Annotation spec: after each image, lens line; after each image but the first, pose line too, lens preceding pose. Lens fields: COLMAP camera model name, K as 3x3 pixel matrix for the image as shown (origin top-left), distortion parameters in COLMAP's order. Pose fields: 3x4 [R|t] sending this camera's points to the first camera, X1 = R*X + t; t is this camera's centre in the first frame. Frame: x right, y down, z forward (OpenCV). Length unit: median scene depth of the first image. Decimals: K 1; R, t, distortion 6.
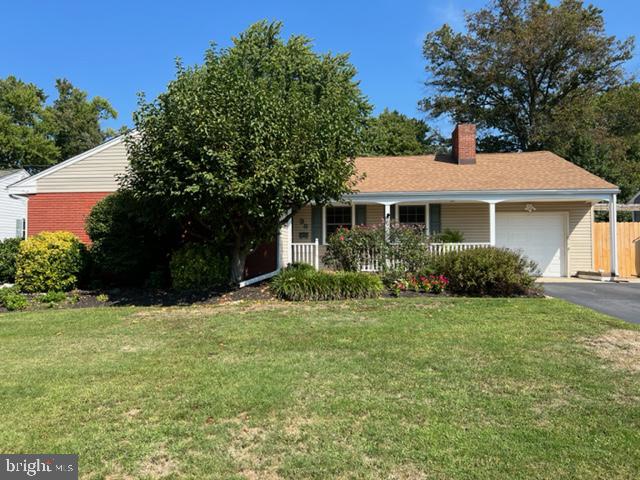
lens RADIAL K [[481.9, 0, 317.9], [0, 481.9, 245.0], [0, 0, 1]] dist [0.027568, -0.016907]
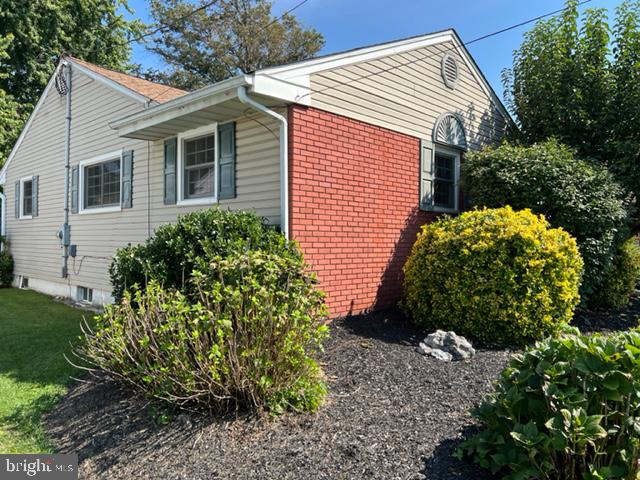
lens RADIAL K [[481.9, 0, 319.3], [0, 481.9, 236.1], [0, 0, 1]] dist [0.027568, -0.016907]
pose [[0.627366, 0.017500, 0.778528, -0.663045], [-0.021817, 0.999750, -0.004892, 0.003303], [-0.778419, -0.013916, 0.627591, 0.548923]]
